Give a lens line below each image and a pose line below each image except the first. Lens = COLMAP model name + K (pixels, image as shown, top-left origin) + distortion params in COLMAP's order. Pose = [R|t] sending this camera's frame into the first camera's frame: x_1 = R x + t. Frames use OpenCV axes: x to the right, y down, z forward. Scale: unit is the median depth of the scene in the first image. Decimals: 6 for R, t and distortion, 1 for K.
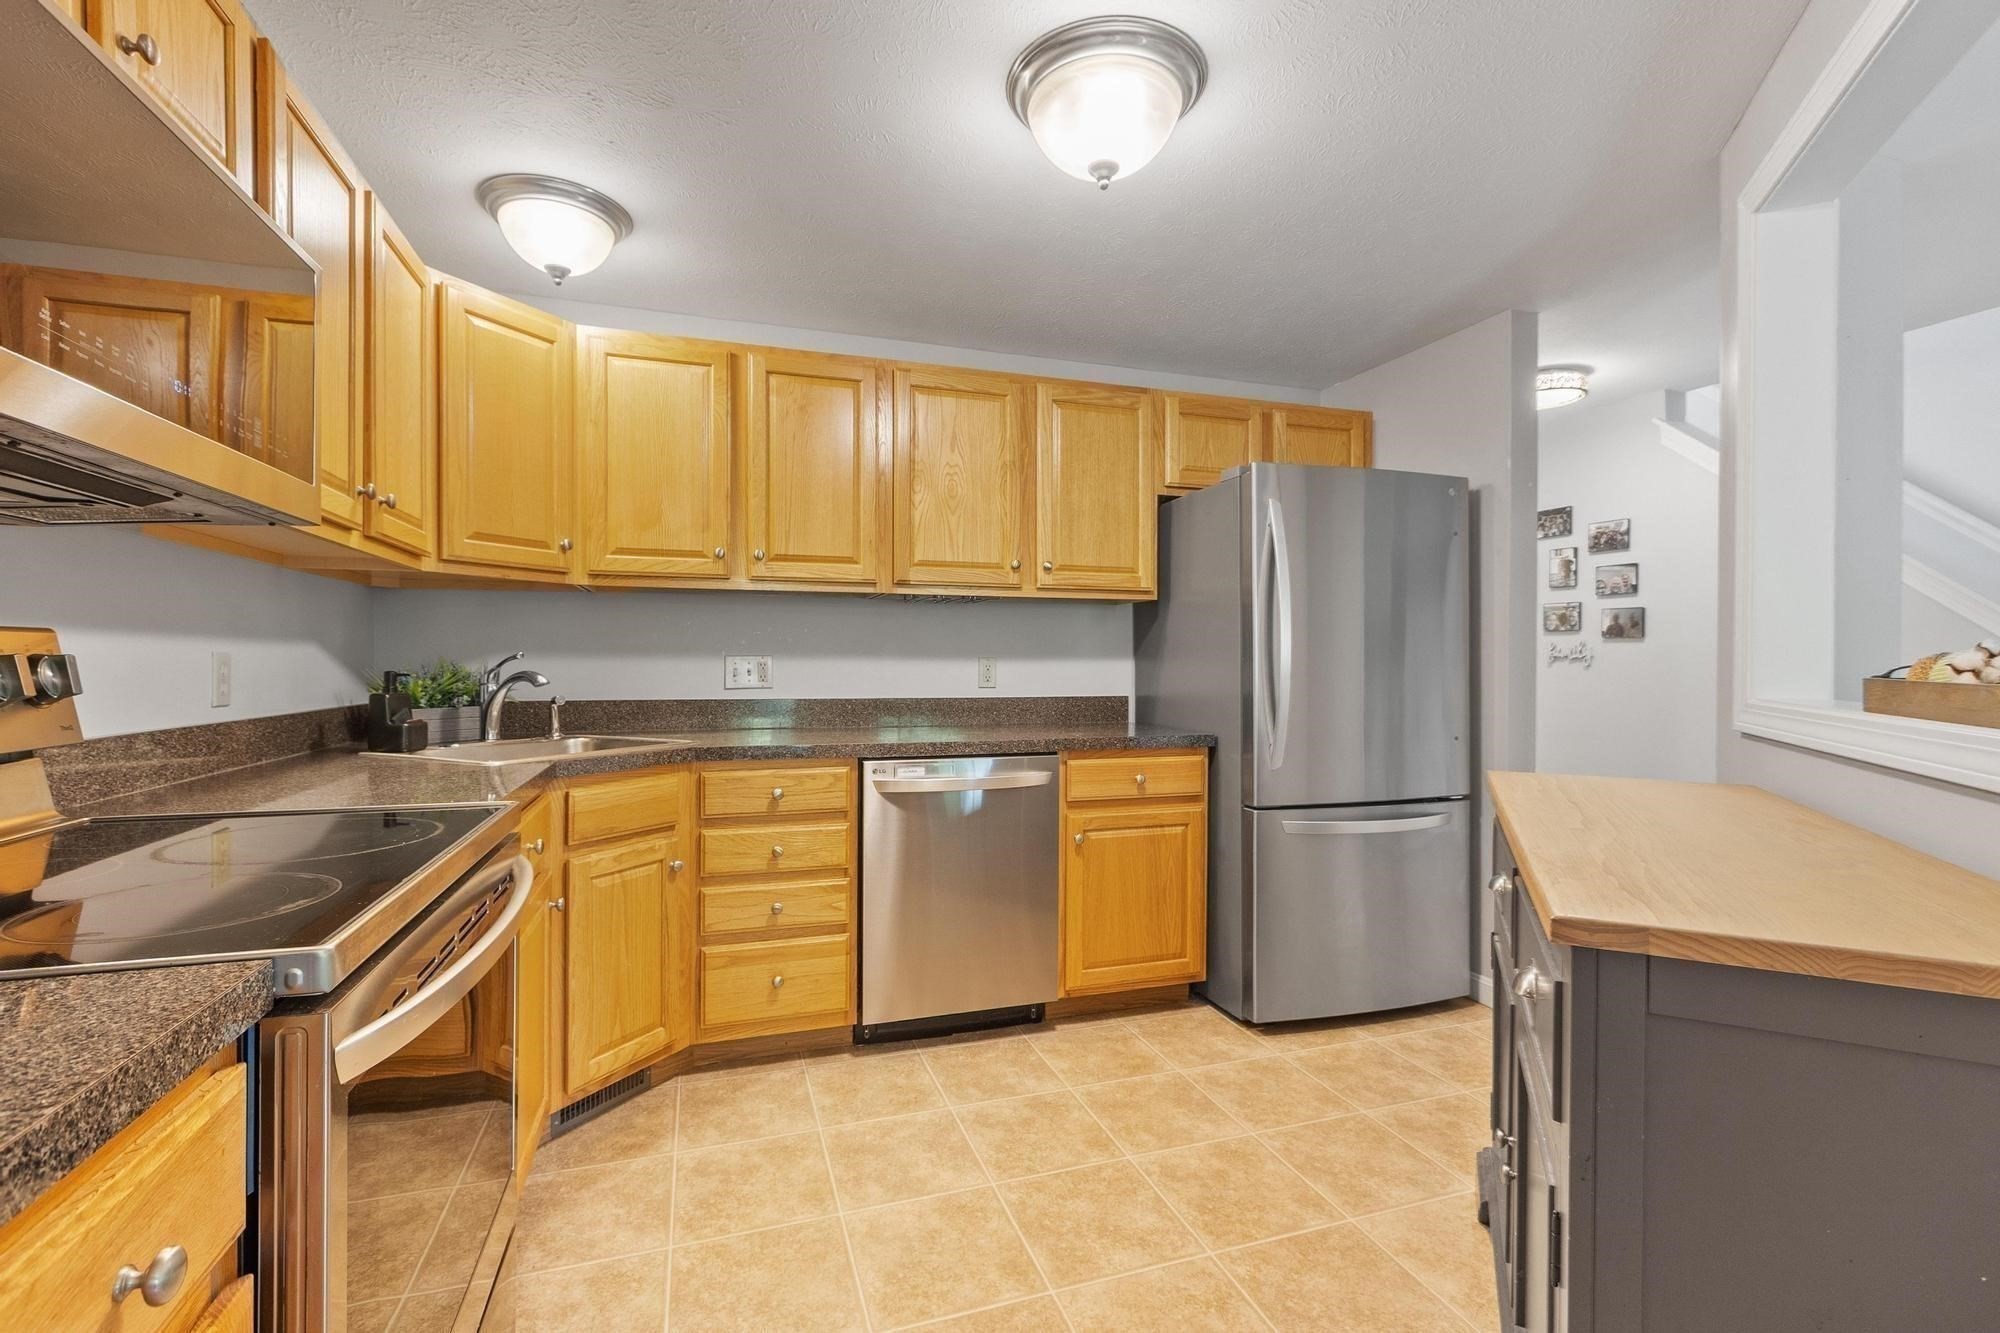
lens RADIAL K [[870.3, 0, 989.8], [0, 870.3, 667.4], [0, 0, 1]] dist [-0.002421, -0.000215]
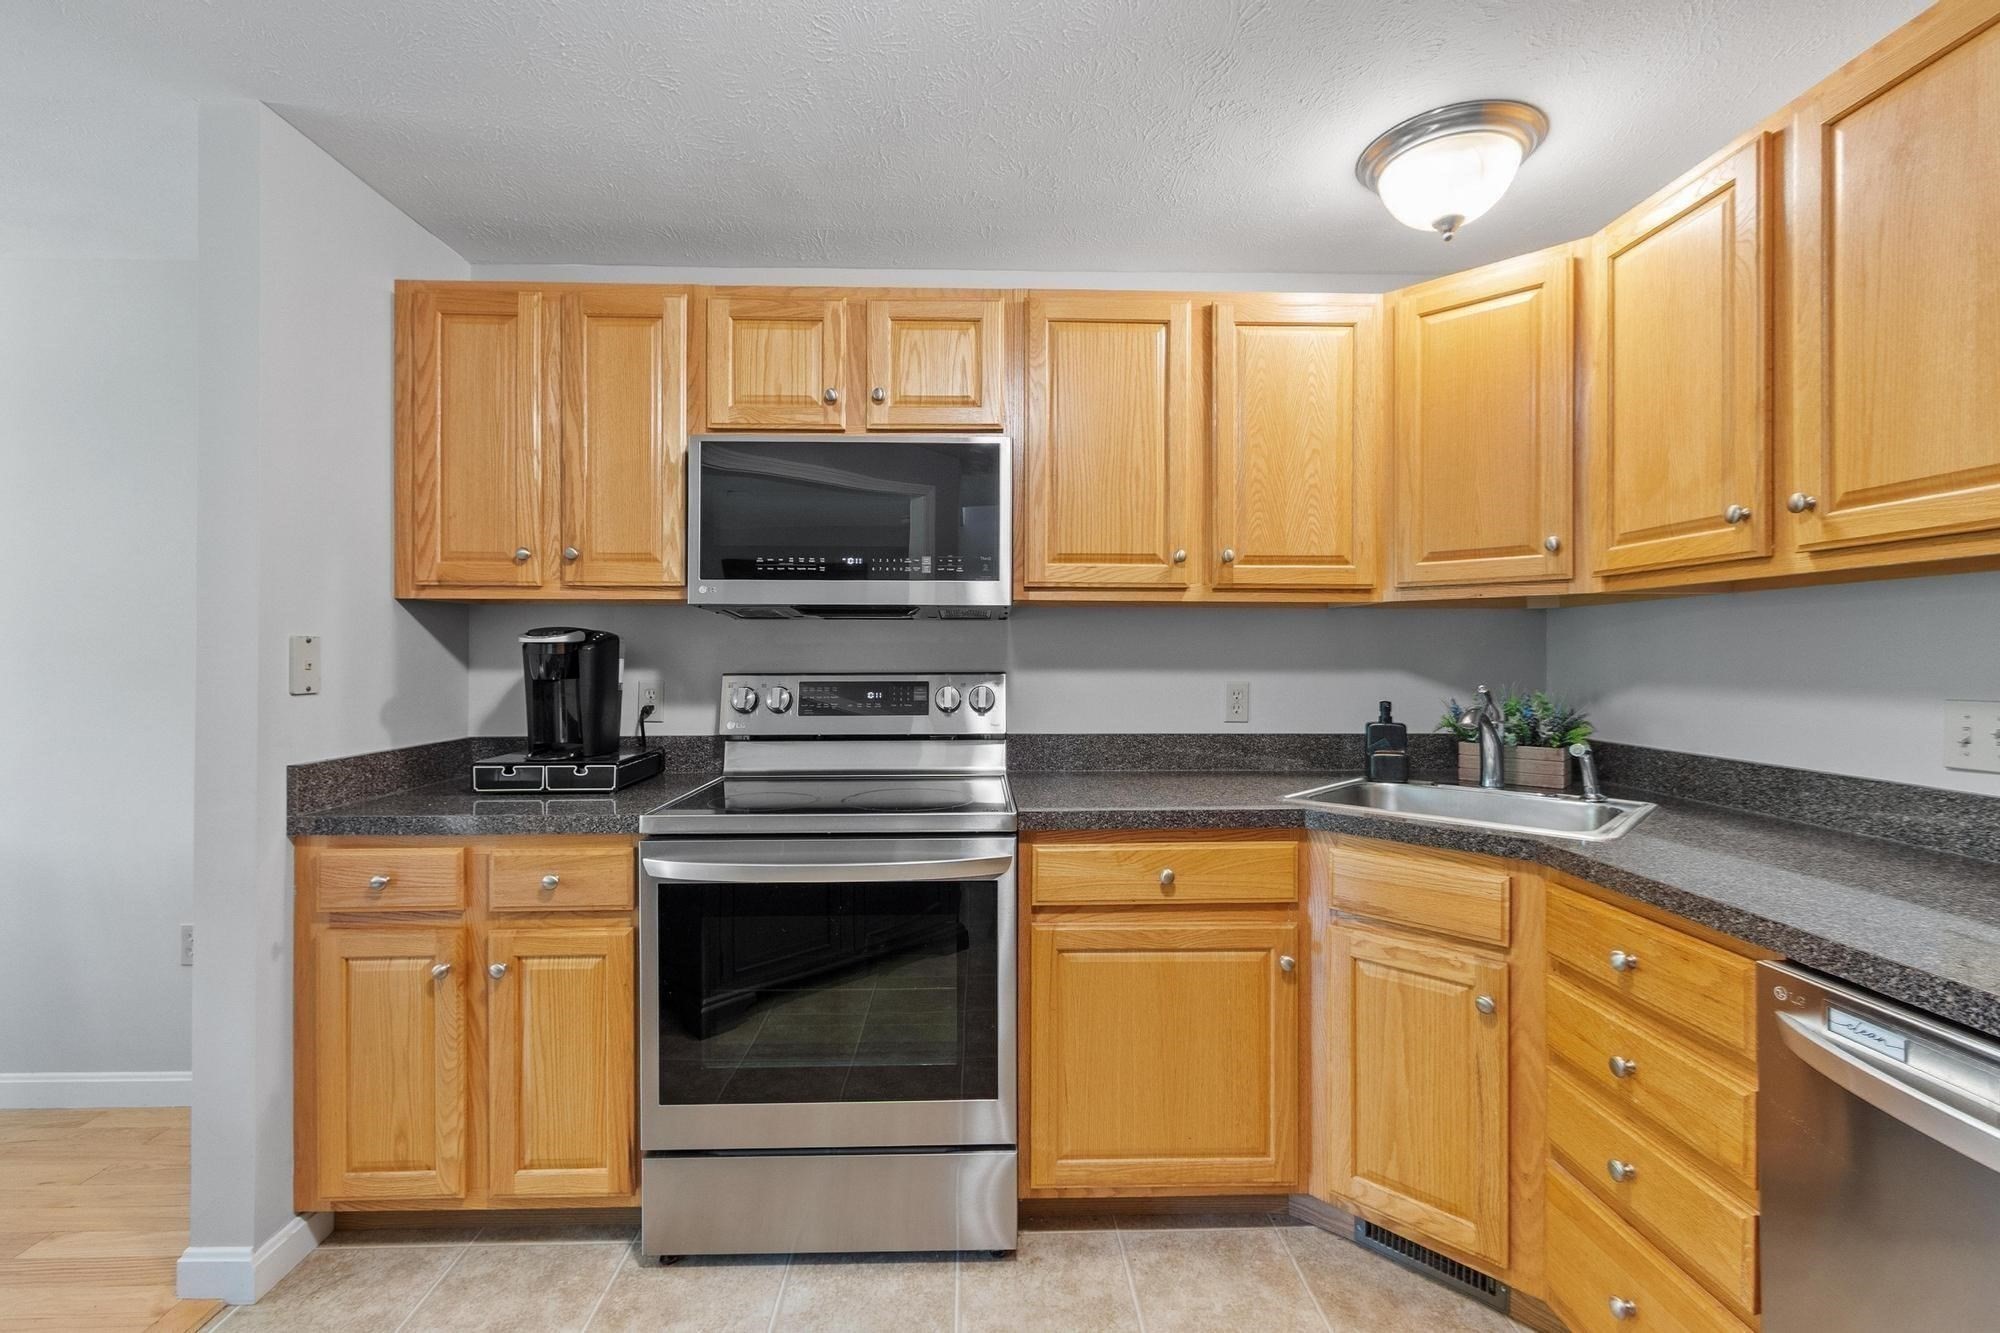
lens RADIAL K [[870.3, 0, 991.1], [0, 870.3, 656.4], [0, 0, 1]] dist [-0.002421, -0.000215]
pose [[-0.281504, -0.002968, -0.959555, 0.399042], [-0.009083, 0.999959, -0.000429, -0.041563], [0.959517, 0.008595, -0.281520, 0.796452]]
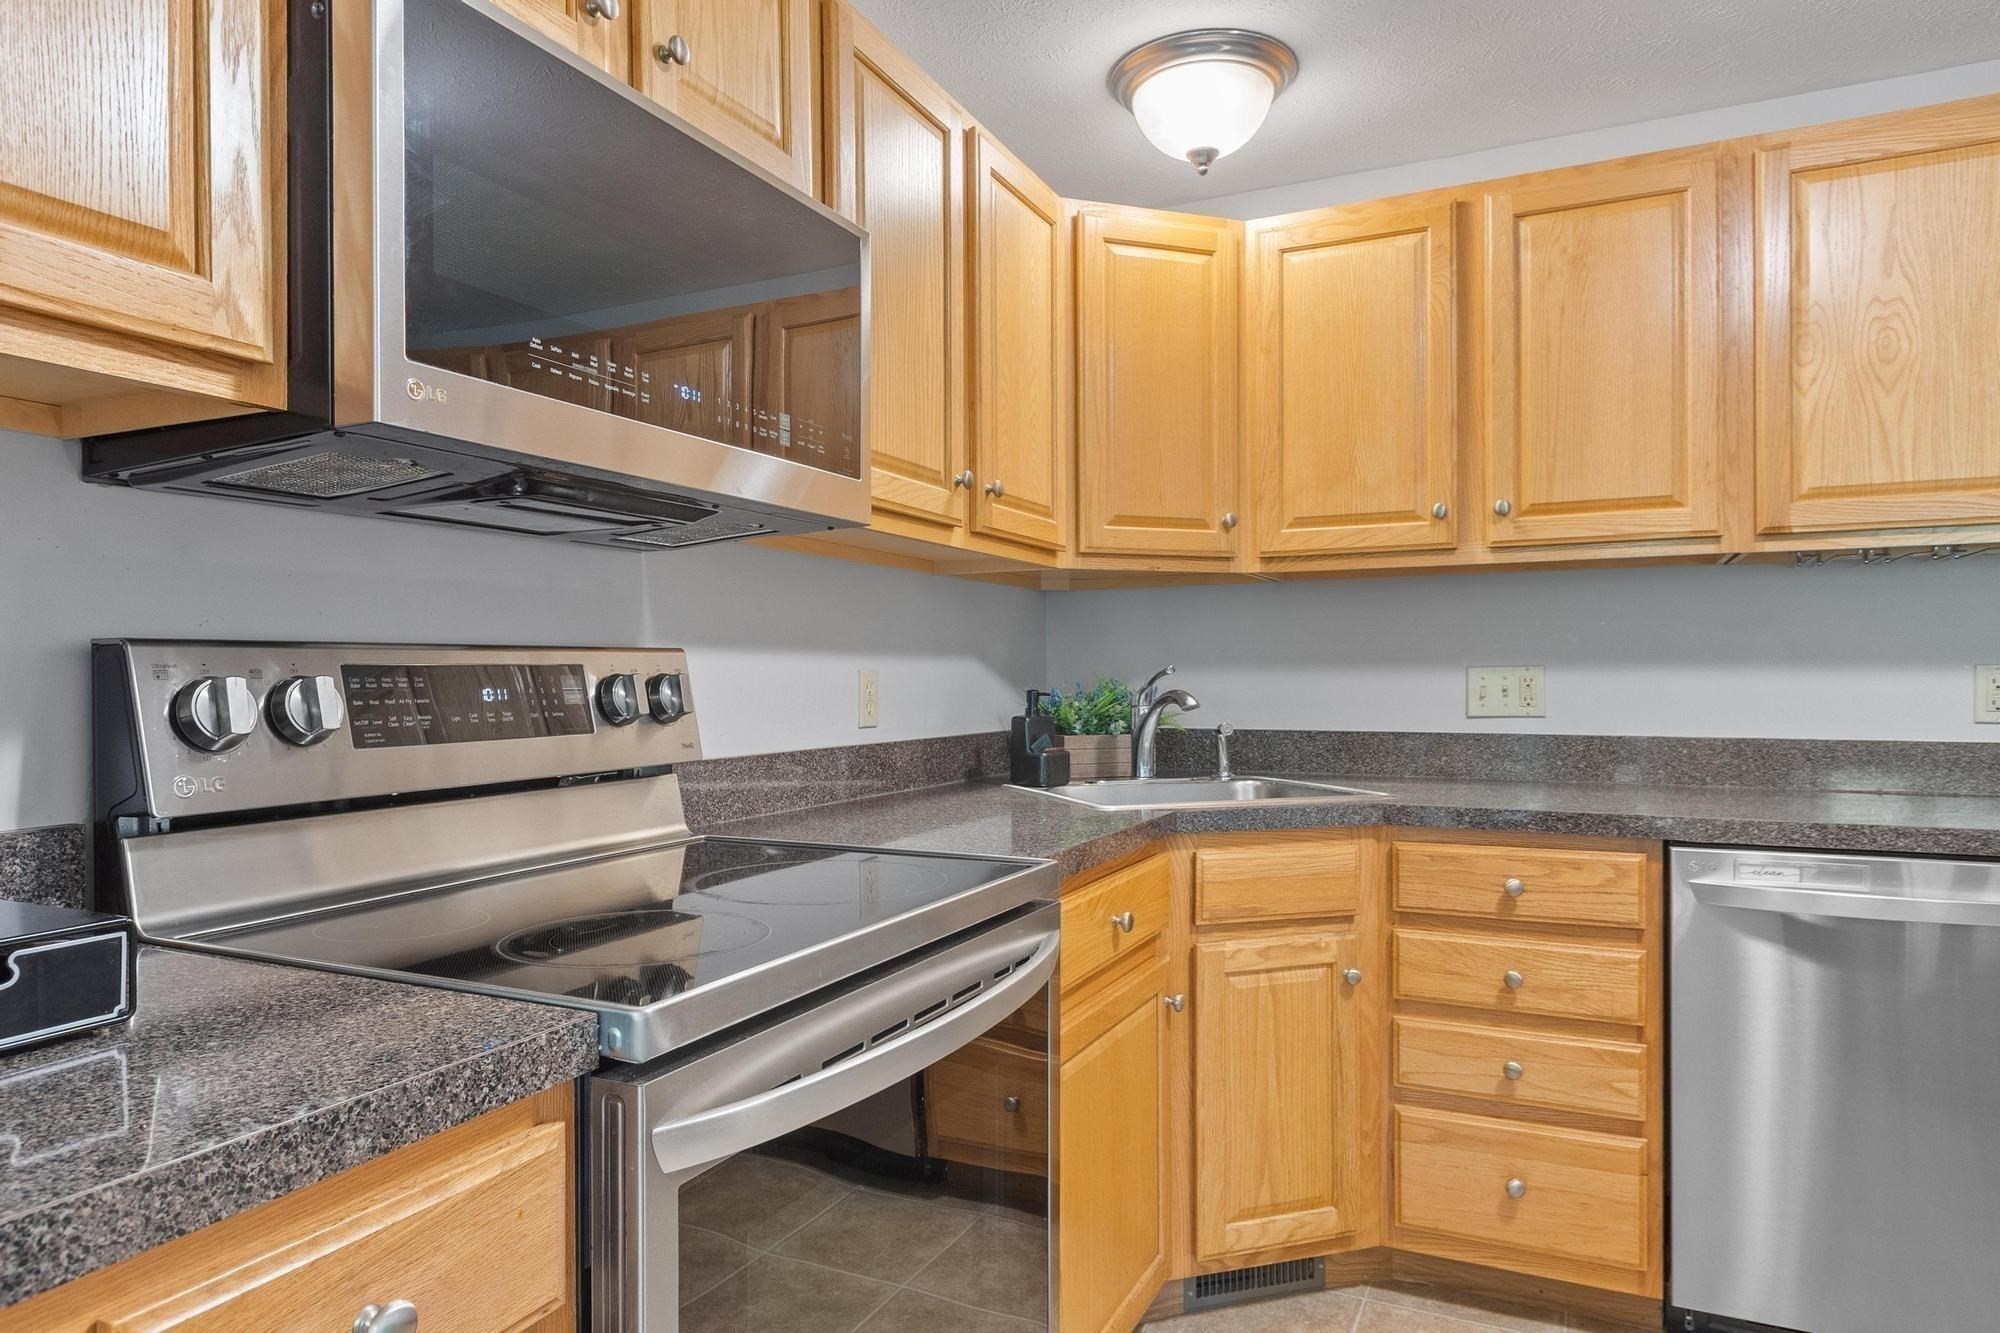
lens RADIAL K [[1226.9, 0, 990.1], [0, 1226.9, 684.1], [0, 0, 1]] dist [0.009548, -0.008058]
pose [[0.720899, -0.001619, -0.693038, 0.100379], [0.001820, 0.999998, -0.000442, -0.000815], [0.693037, -0.000943, 0.720901, 0.106349]]
